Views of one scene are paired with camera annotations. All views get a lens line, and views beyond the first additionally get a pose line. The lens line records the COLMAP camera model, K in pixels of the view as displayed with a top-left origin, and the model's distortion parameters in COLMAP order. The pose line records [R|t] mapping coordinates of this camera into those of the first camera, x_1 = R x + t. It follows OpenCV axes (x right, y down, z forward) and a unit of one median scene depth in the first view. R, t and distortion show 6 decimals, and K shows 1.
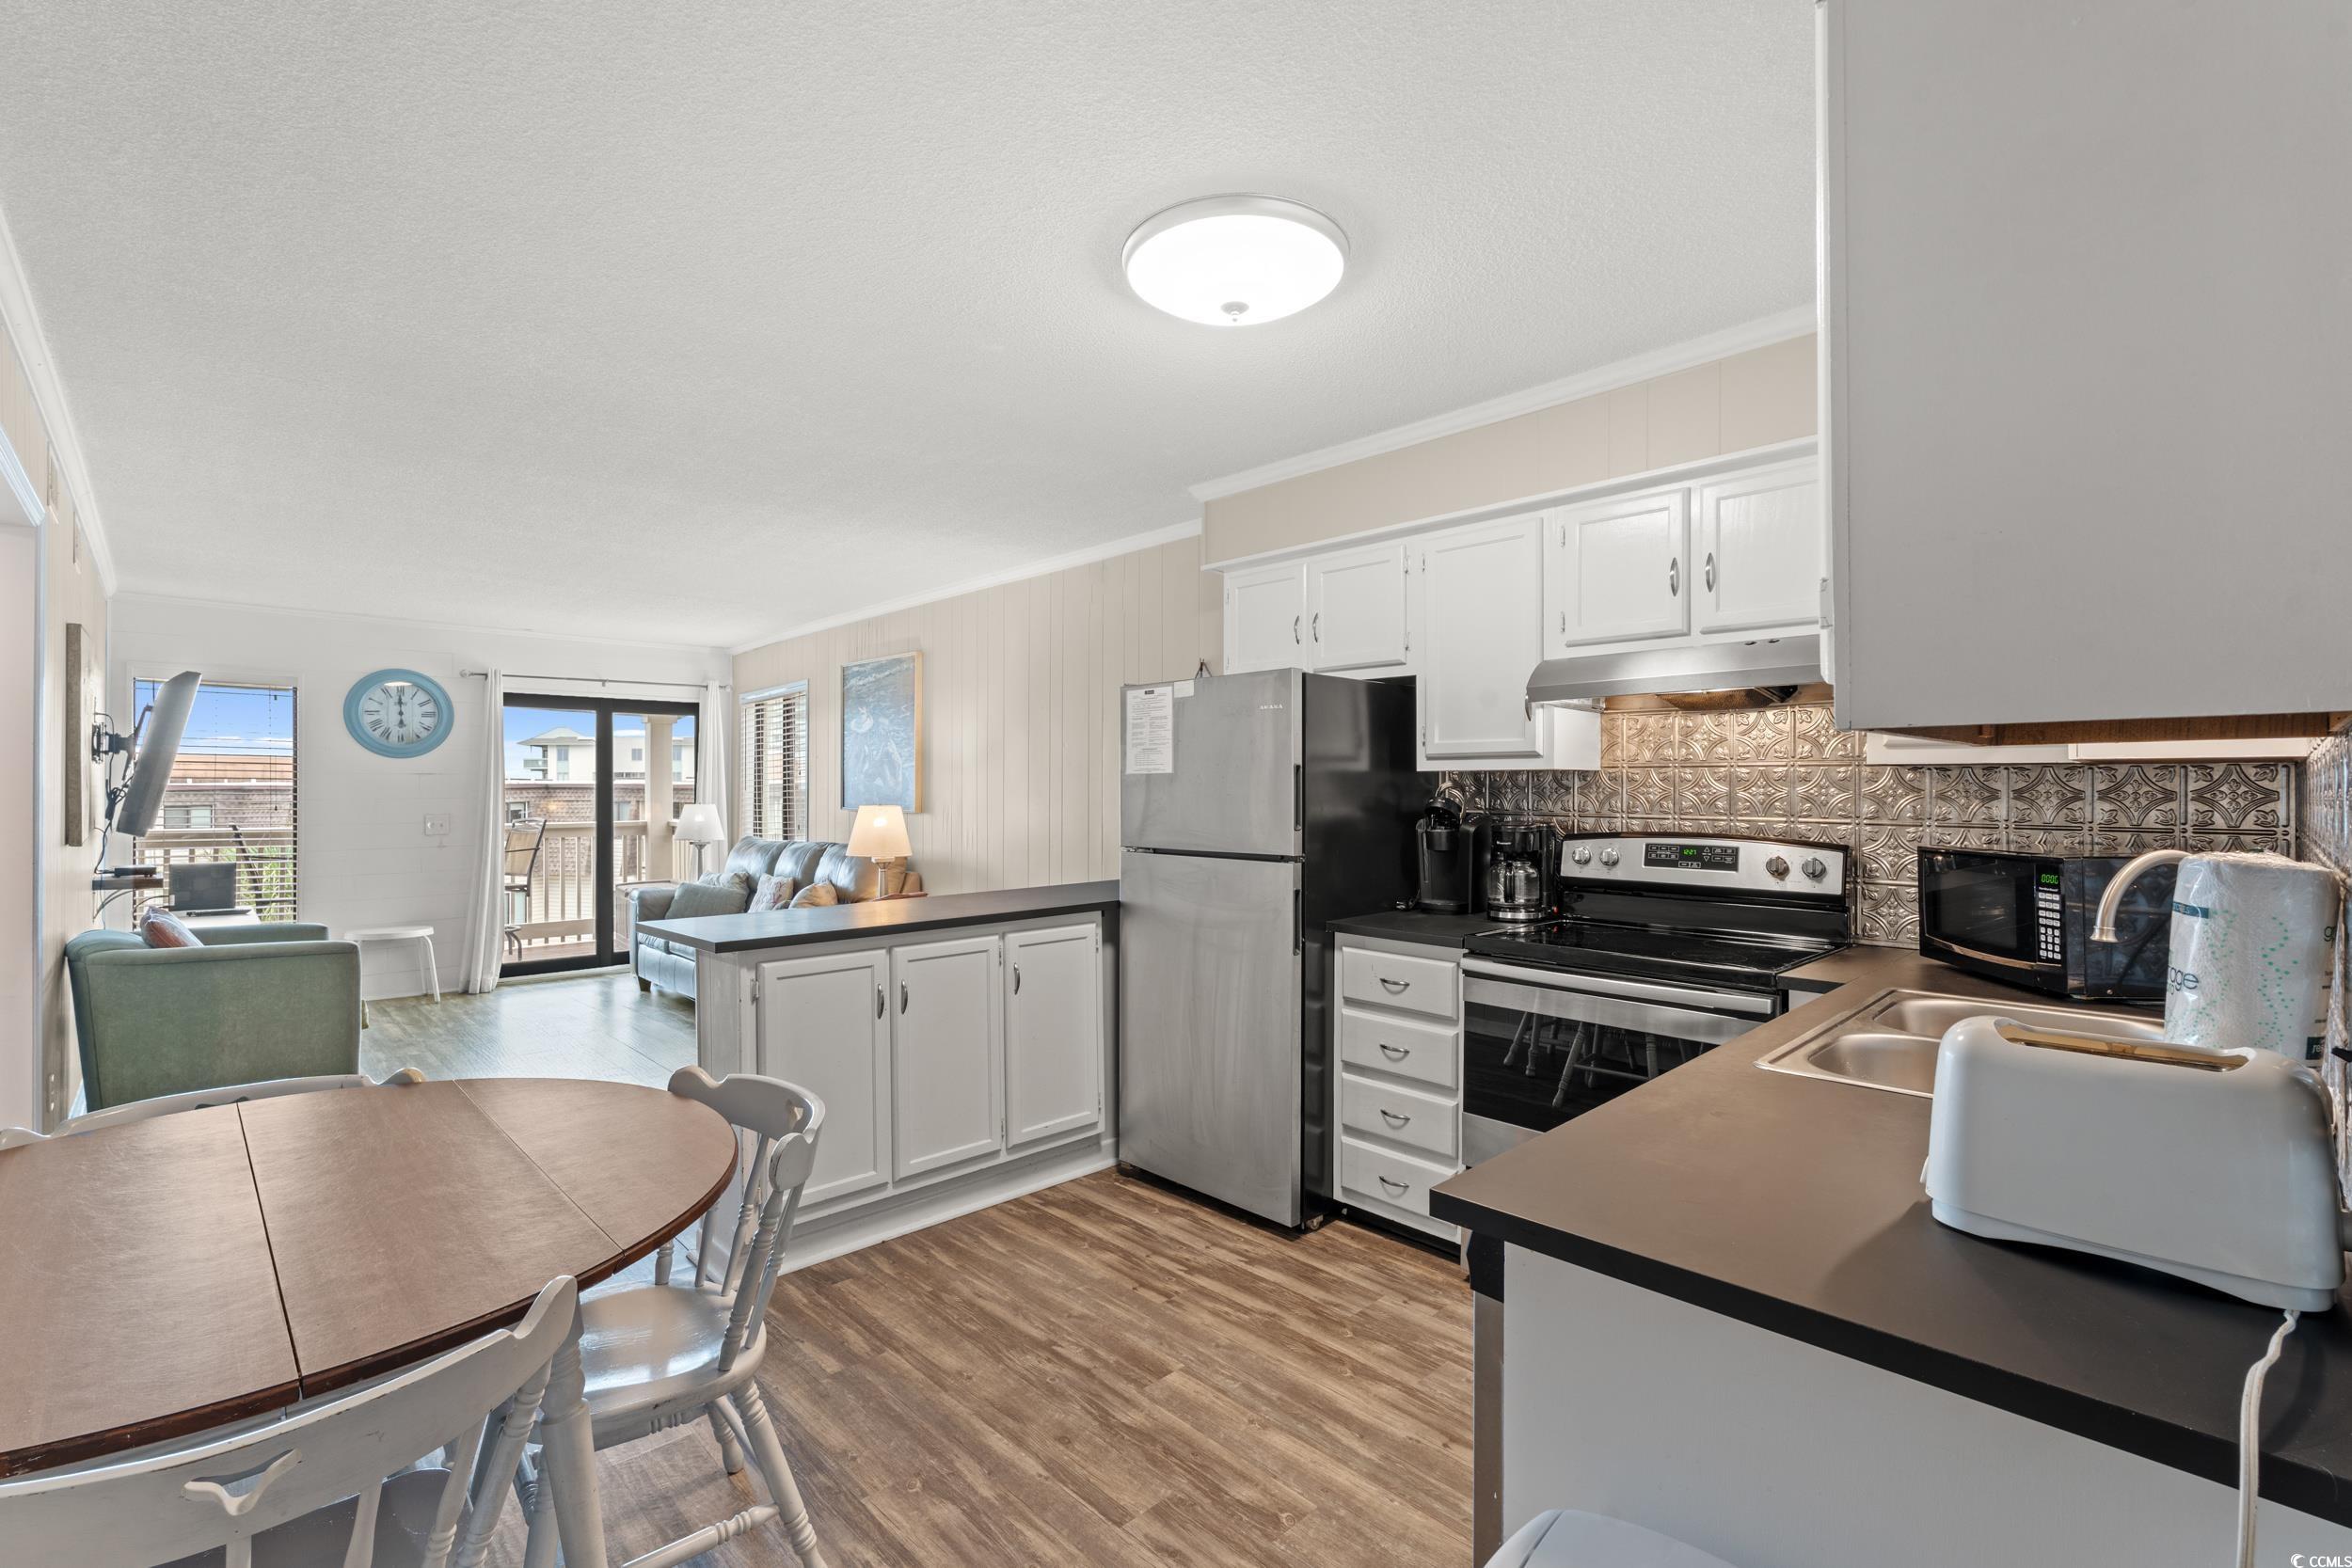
lens RADIAL K [[1027.0, 0, 1180.1], [0, 1027.0, 781.6], [0, 0, 1]] dist [-0.002456, 0.000099]
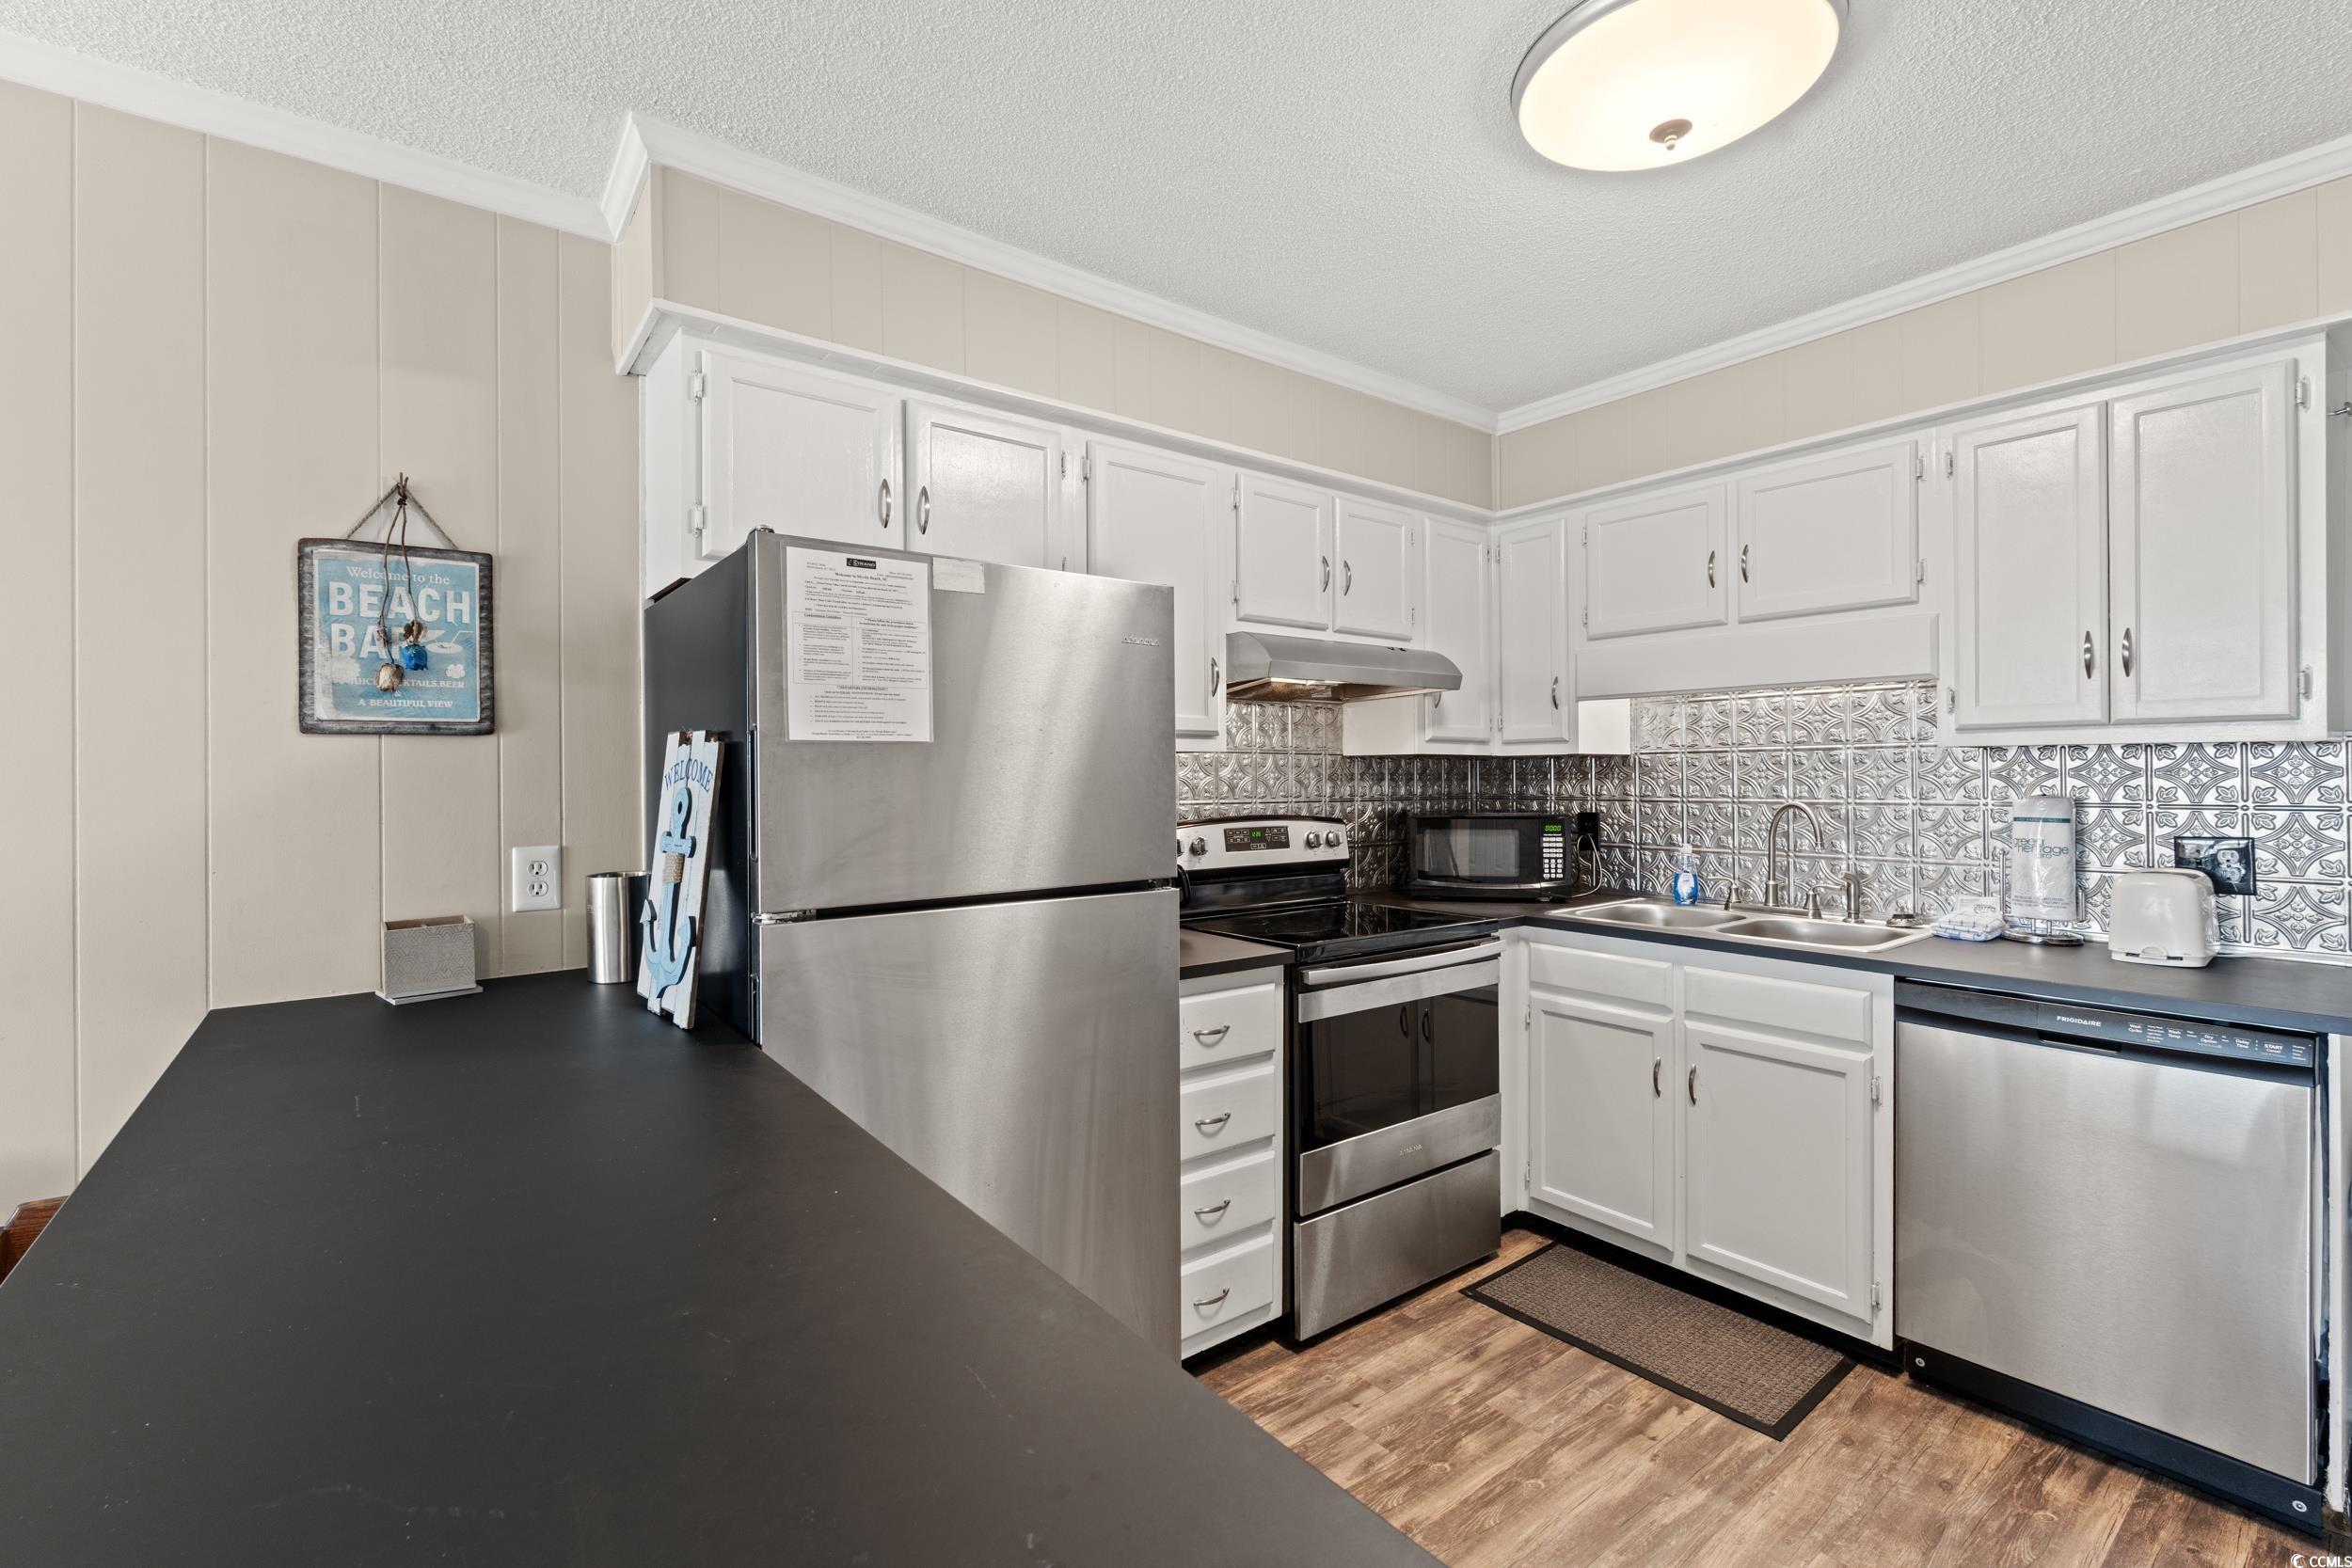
lens RADIAL K [[1027.0, 0, 1180.1], [0, 1027.0, 781.6], [0, 0, 1]] dist [-0.002456, 0.000099]
pose [[0.116685, -0.009373, 0.993125, -0.594663], [-0.002273, 0.999950, 0.009705, 0.005723], [-0.993166, -0.003390, 0.116657, 1.038450]]
